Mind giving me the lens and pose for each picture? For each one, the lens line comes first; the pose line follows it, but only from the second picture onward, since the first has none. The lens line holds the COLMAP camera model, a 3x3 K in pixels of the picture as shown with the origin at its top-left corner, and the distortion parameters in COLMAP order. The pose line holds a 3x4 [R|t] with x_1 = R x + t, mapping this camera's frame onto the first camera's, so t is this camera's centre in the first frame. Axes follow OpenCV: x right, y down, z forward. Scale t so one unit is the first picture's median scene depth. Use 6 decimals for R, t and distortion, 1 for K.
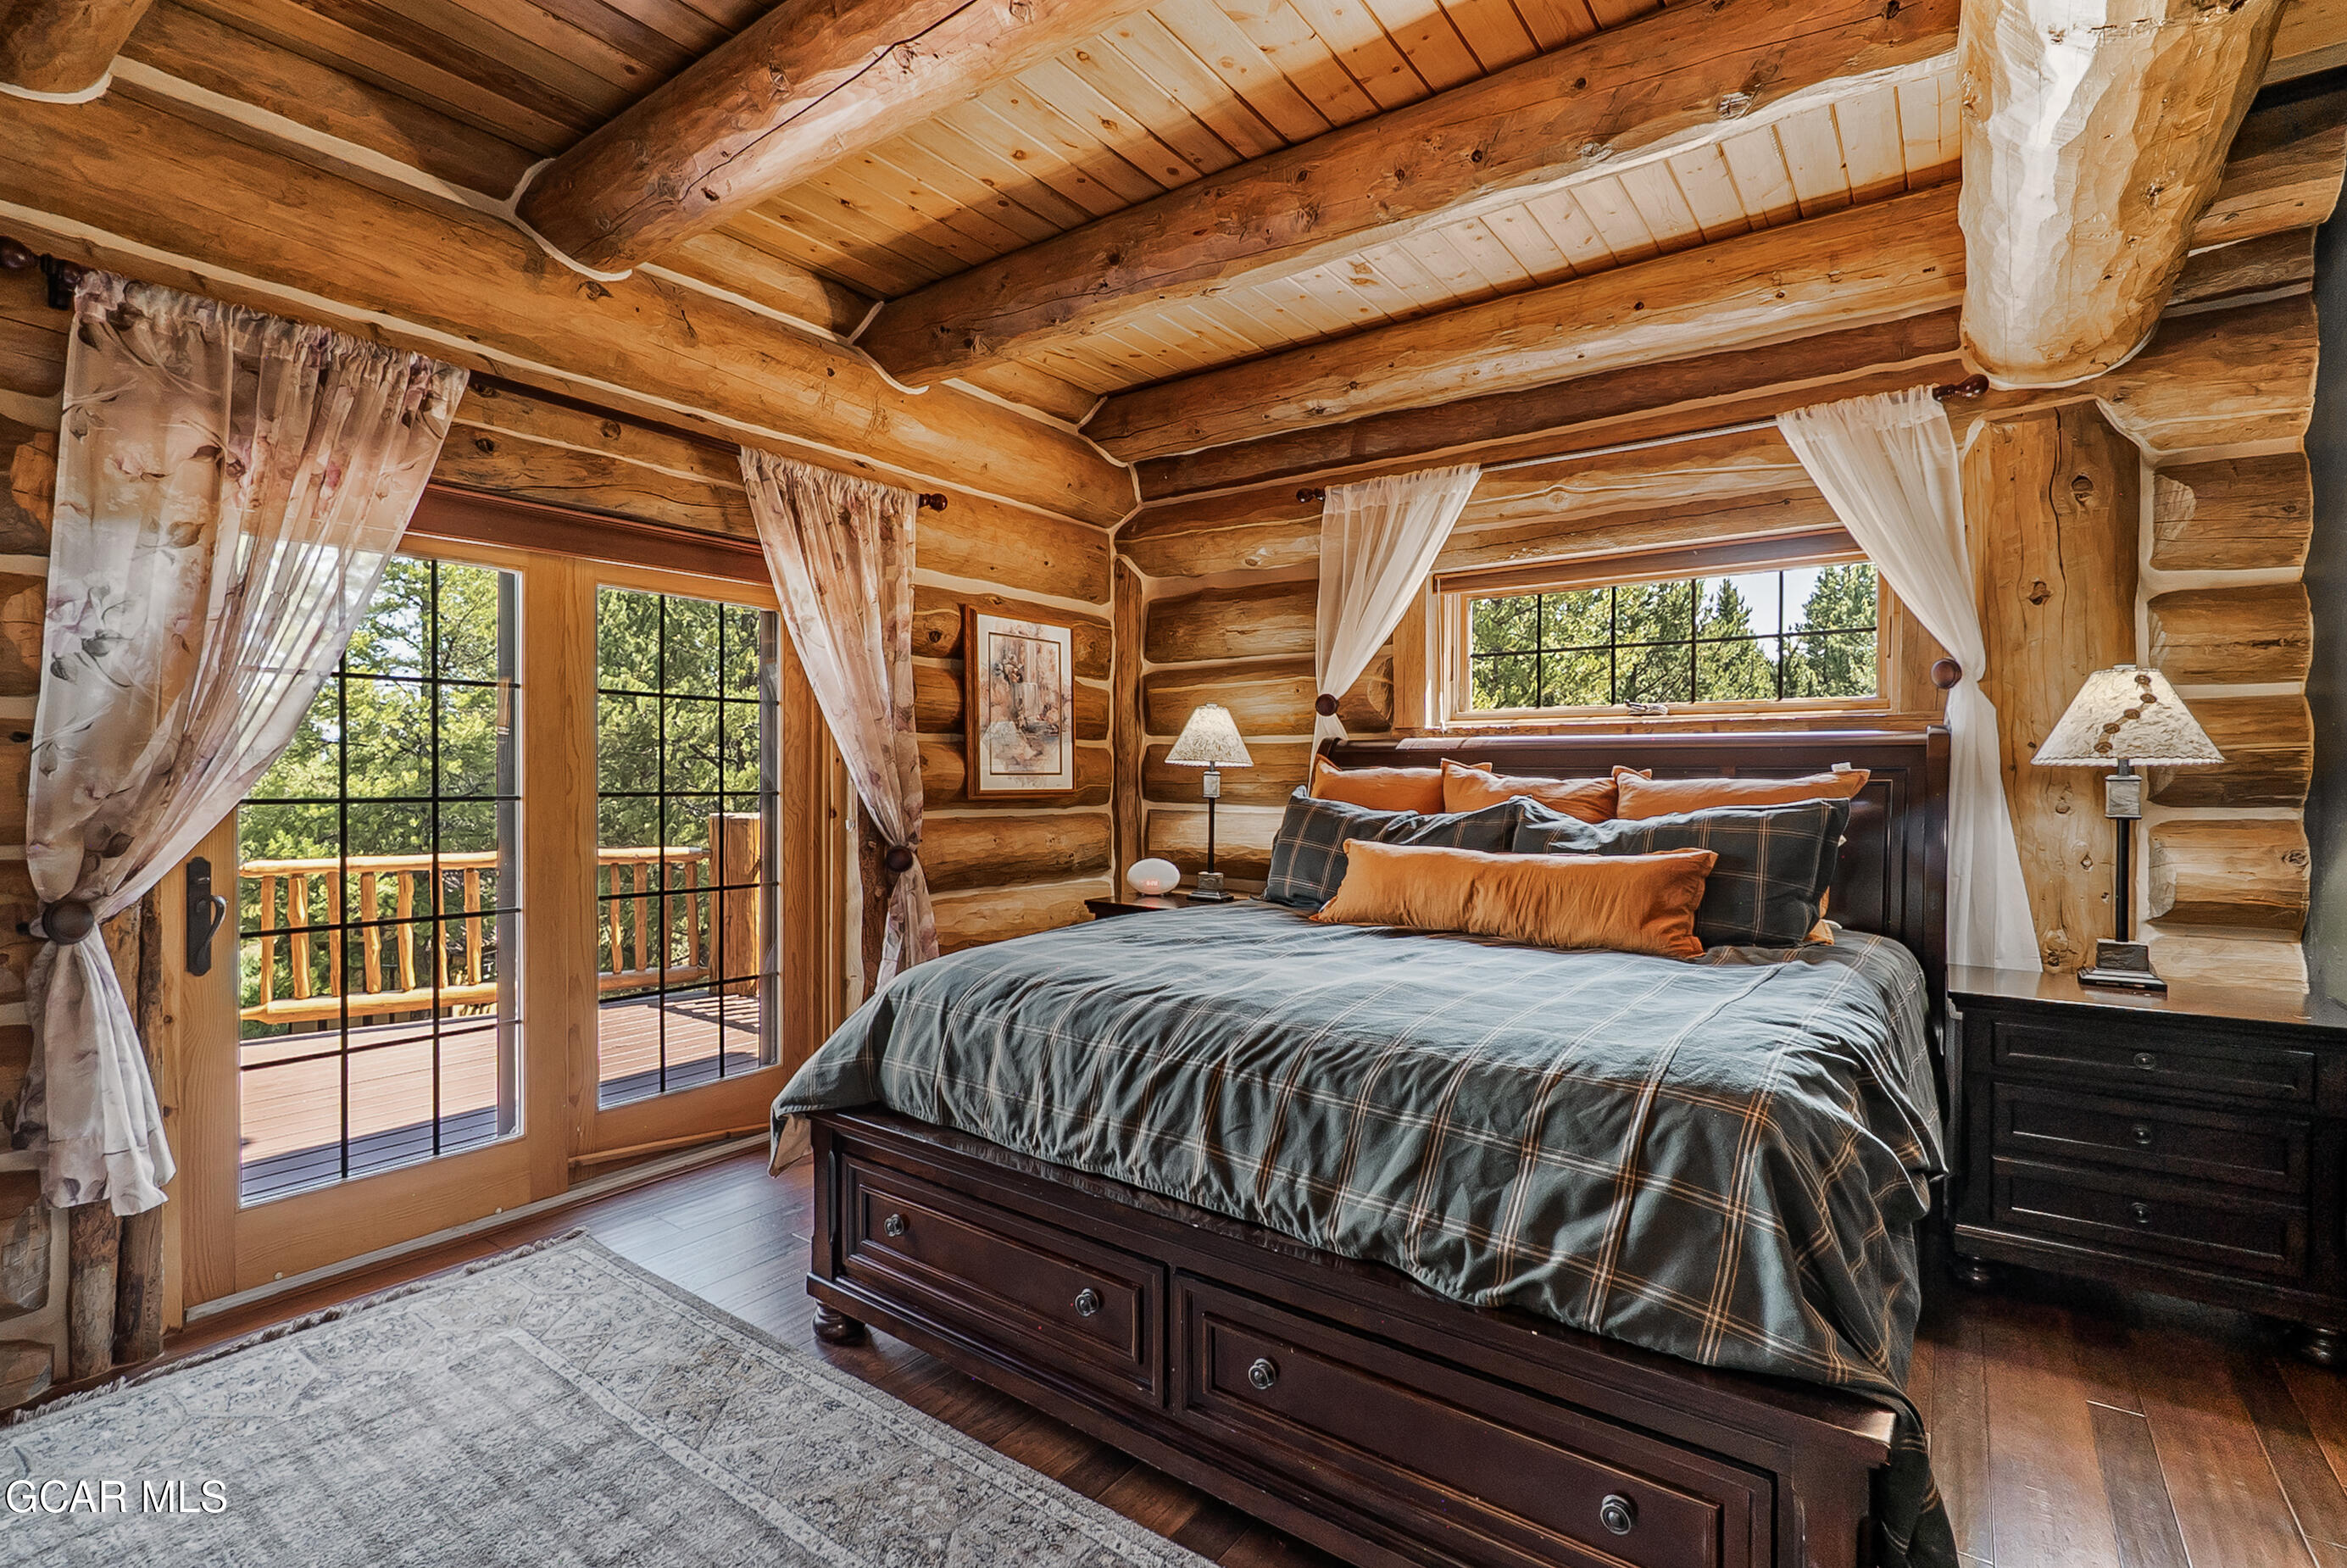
lens RADIAL K [[1101.4, 0, 1165.0], [0, 1101.4, 783.1], [0, 0, 1]] dist [0.005115, -0.000142]
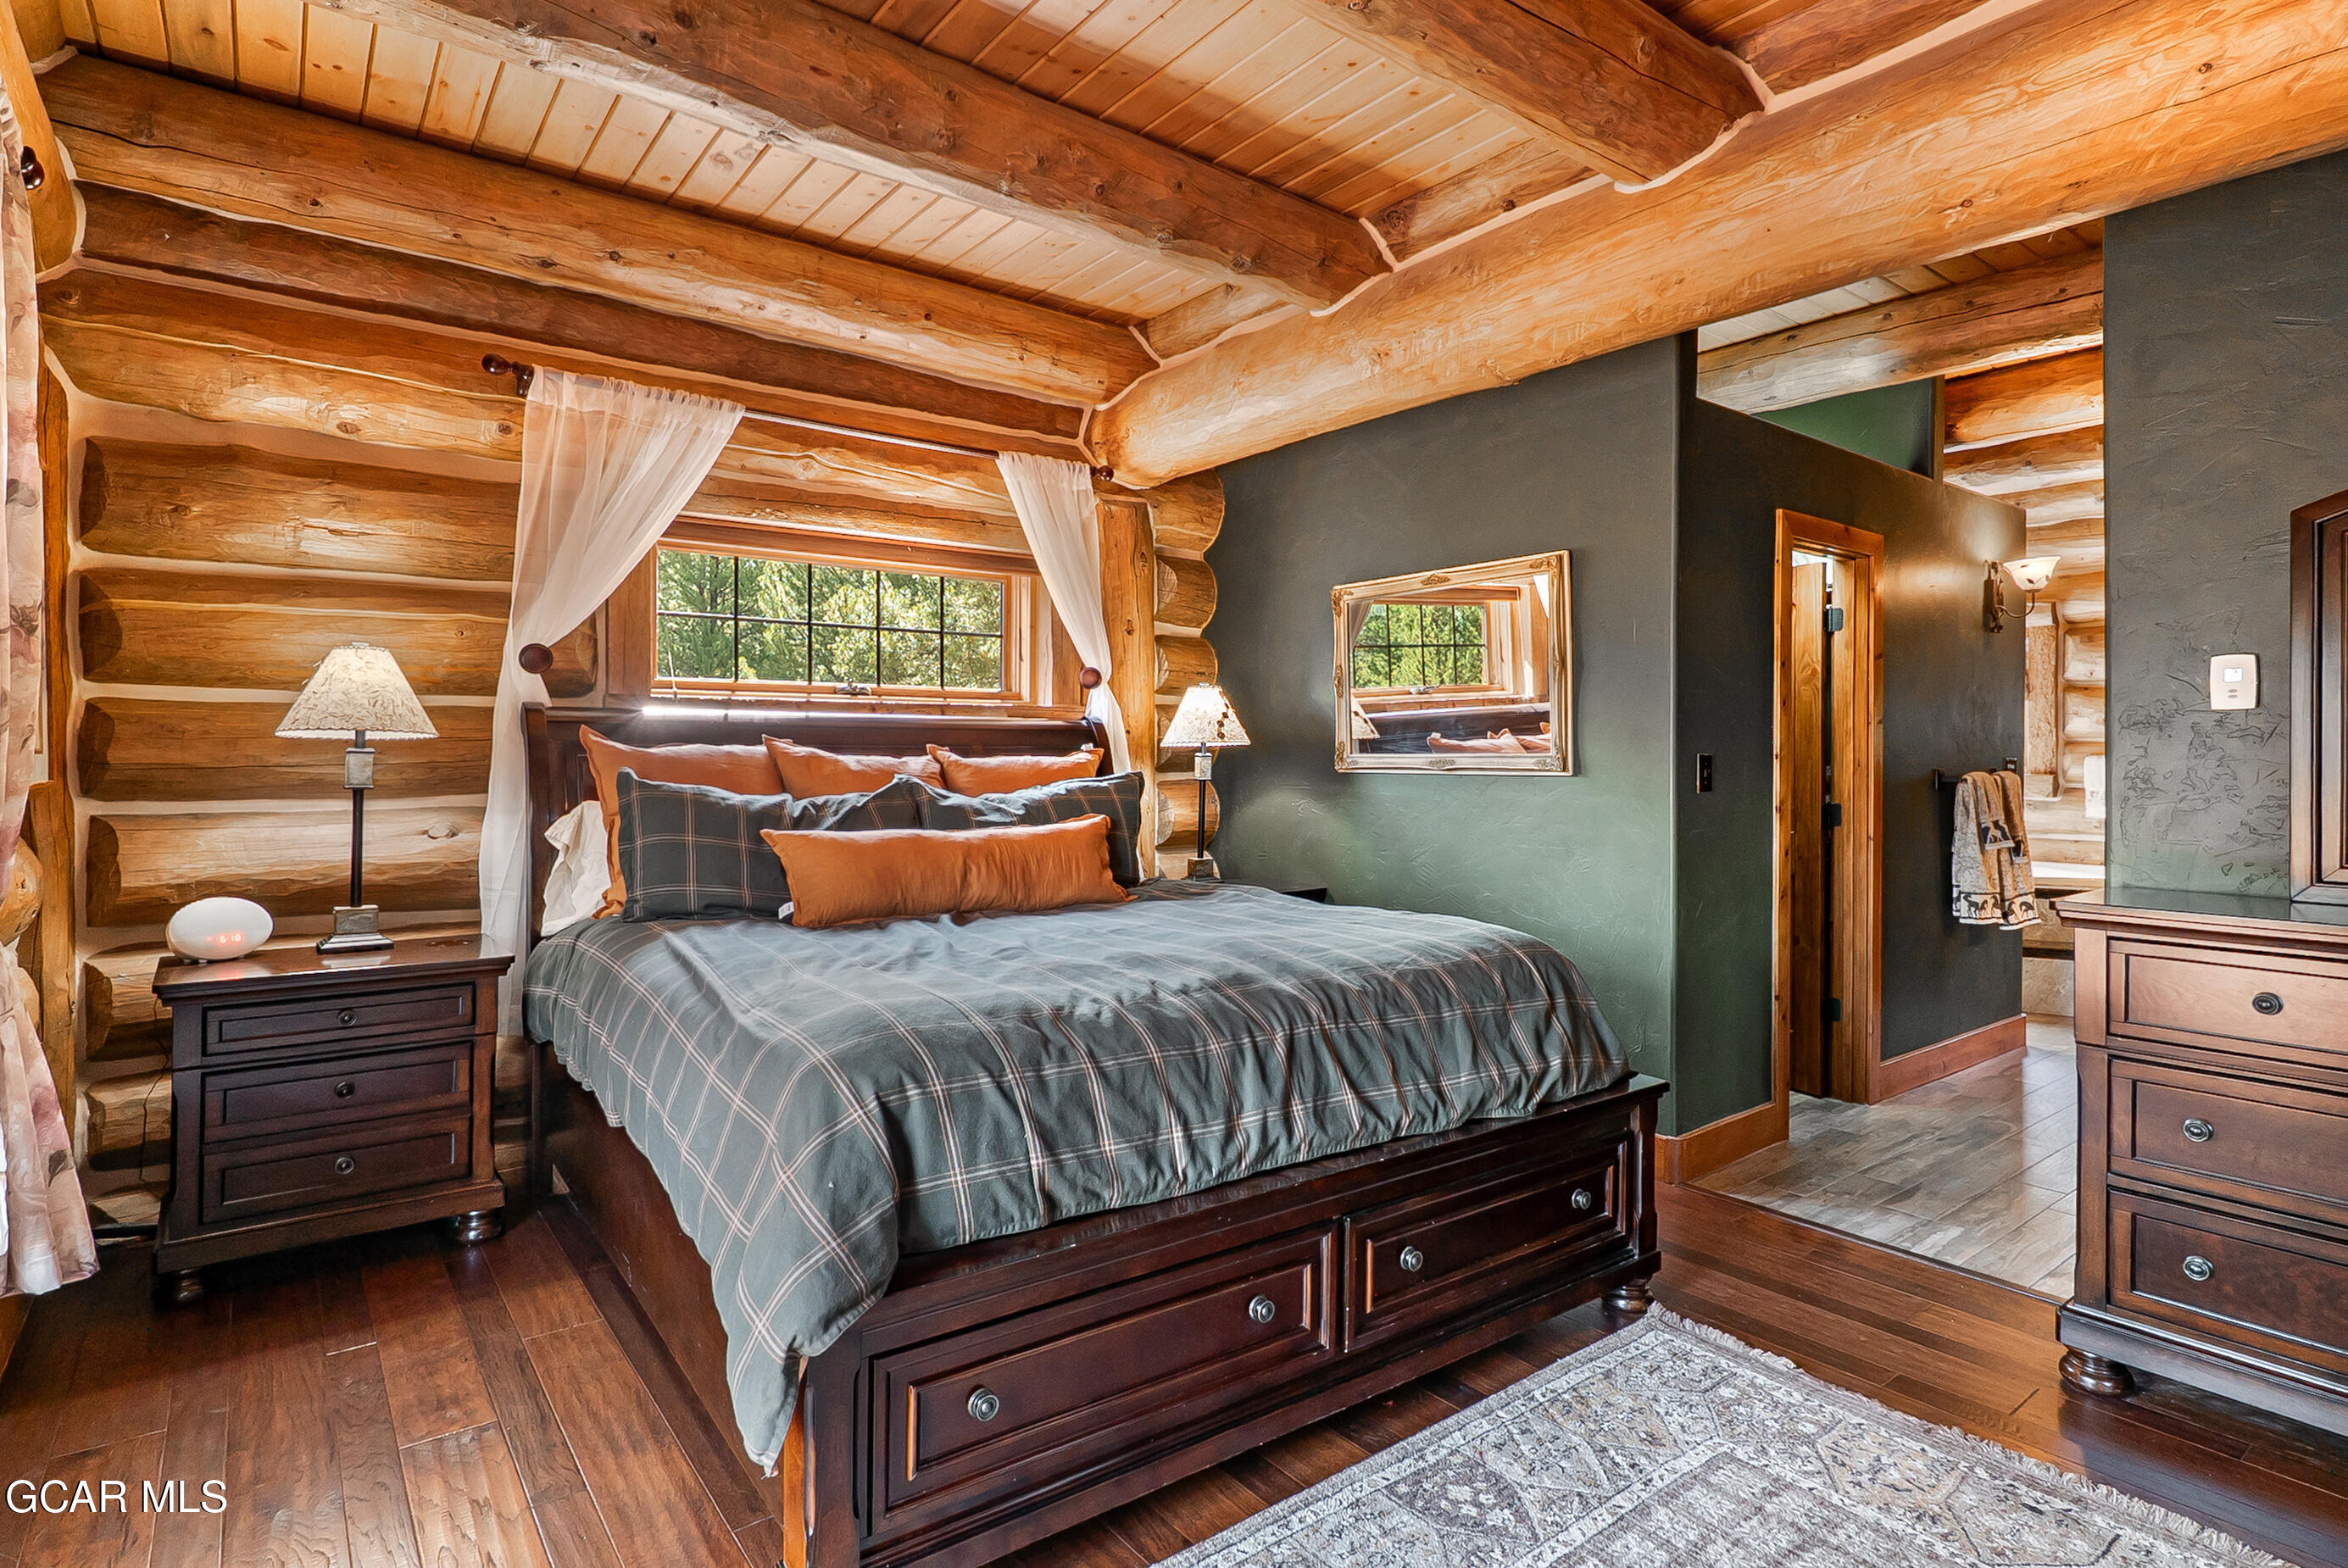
lens RADIAL K [[1187.0, 0, 1162.5], [0, 1187.0, 762.4], [0, 0, 1]] dist [0.000675, 0.001075]
pose [[0.293762, -0.009778, 0.955829, -0.633209], [0.005543, 0.999948, 0.008525, -0.007108], [-0.955863, 0.002794, 0.293801, 0.458686]]
